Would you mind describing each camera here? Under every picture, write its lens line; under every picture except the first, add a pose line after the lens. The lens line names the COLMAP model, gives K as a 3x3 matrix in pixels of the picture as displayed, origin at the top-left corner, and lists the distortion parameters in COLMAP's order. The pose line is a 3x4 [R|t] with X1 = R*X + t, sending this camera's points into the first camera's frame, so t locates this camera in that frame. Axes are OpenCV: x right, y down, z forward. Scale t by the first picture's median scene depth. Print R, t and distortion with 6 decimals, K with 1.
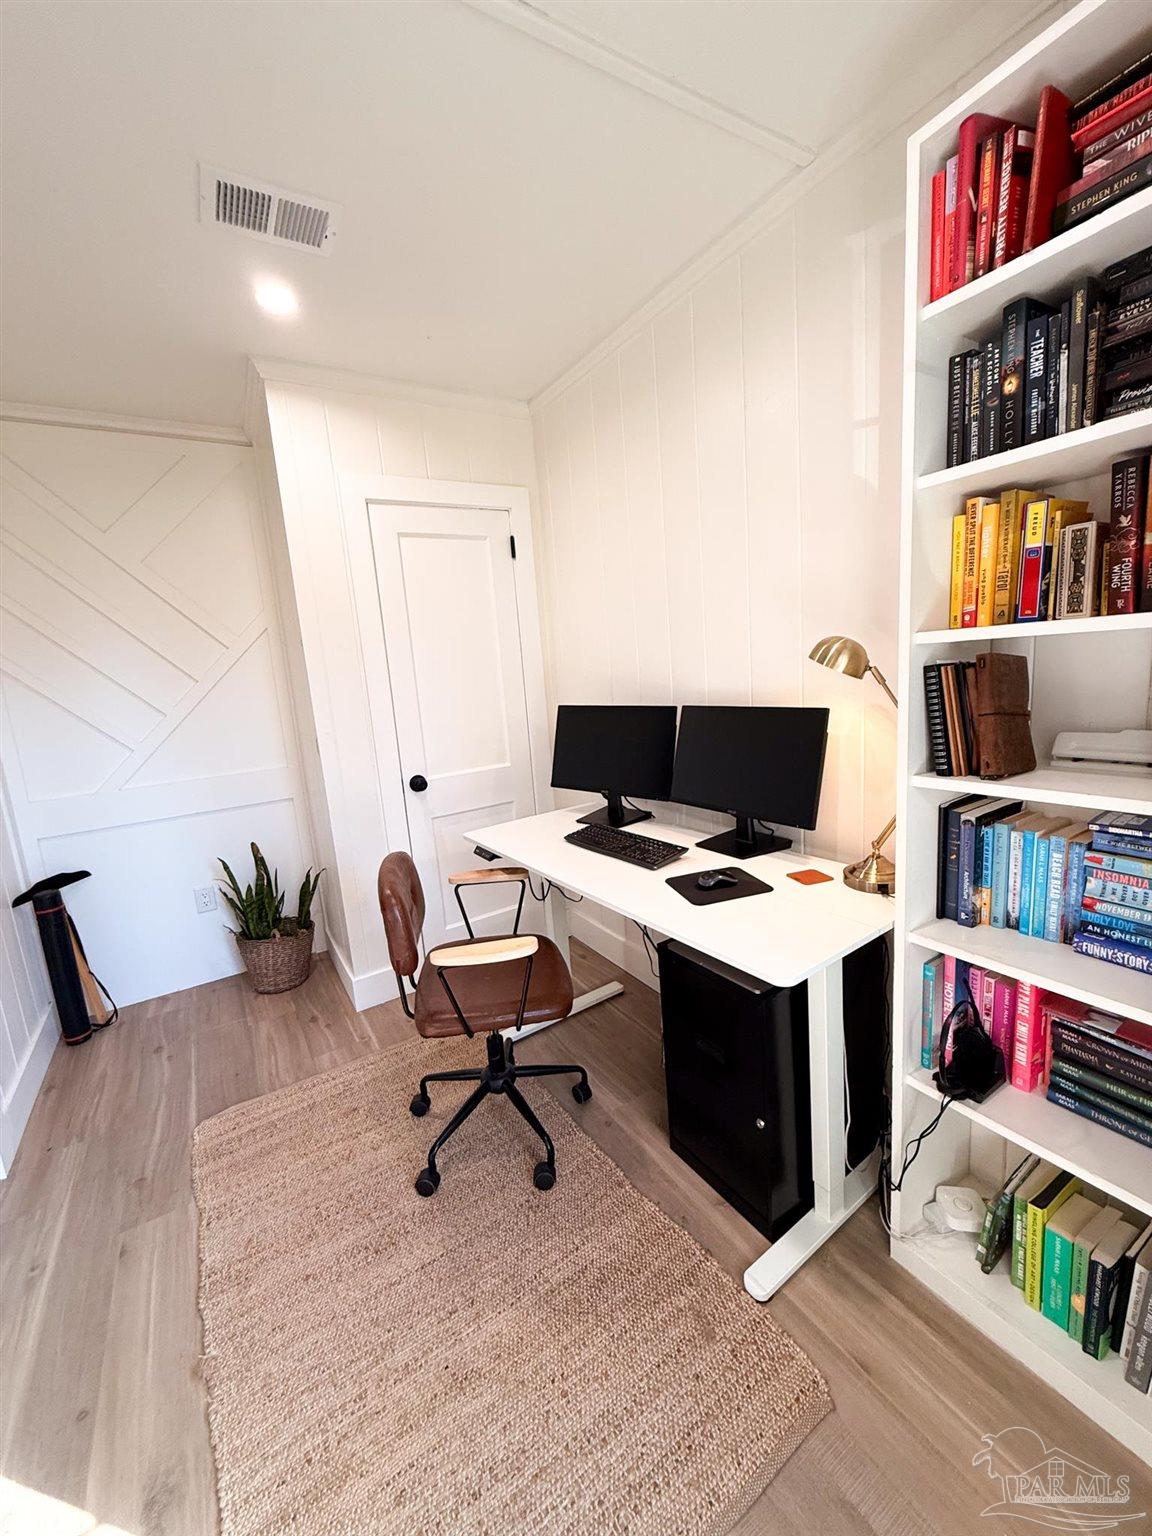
lens RADIAL K [[609.6, 0, 574.5], [0, 609.6, 763.3], [0, 0, 1]] dist [0.001572, -0.000276]
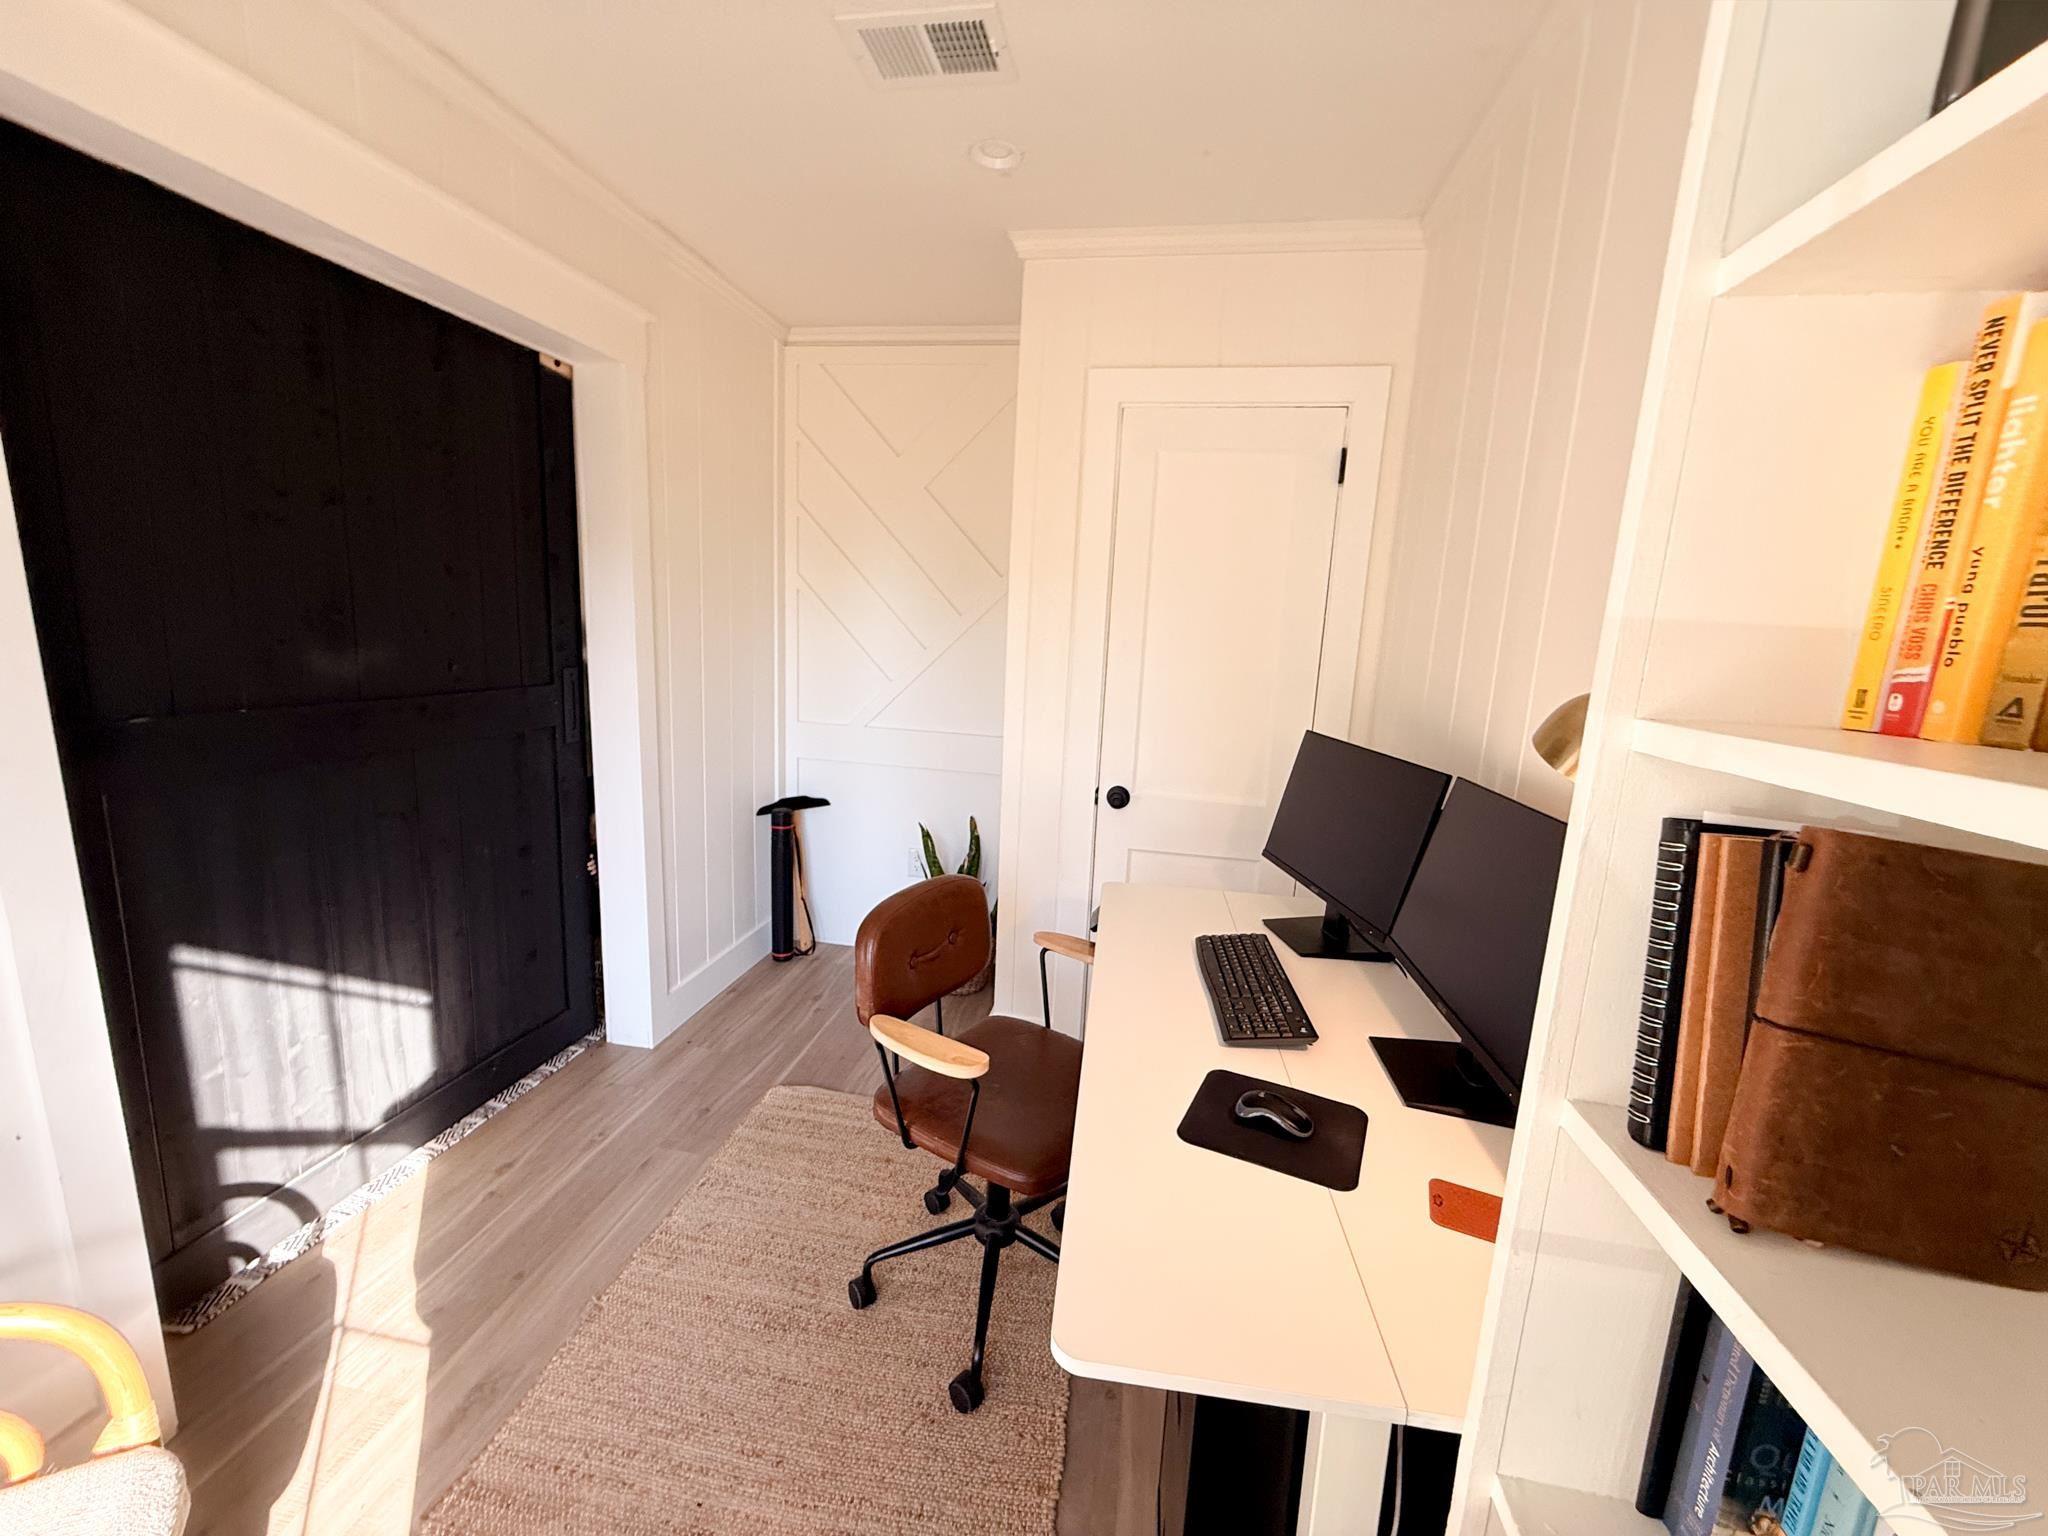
lens RADIAL K [[812.8, 0, 1018.0], [0, 812.8, 770.8], [0, 0, 1]] dist [0.001572, -0.000276]
pose [[0.735856, 0.227054, -0.637936, 0.390830], [-0.213236, 0.971875, 0.099944, -0.101412], [0.642687, 0.062487, 0.763577, 0.271239]]
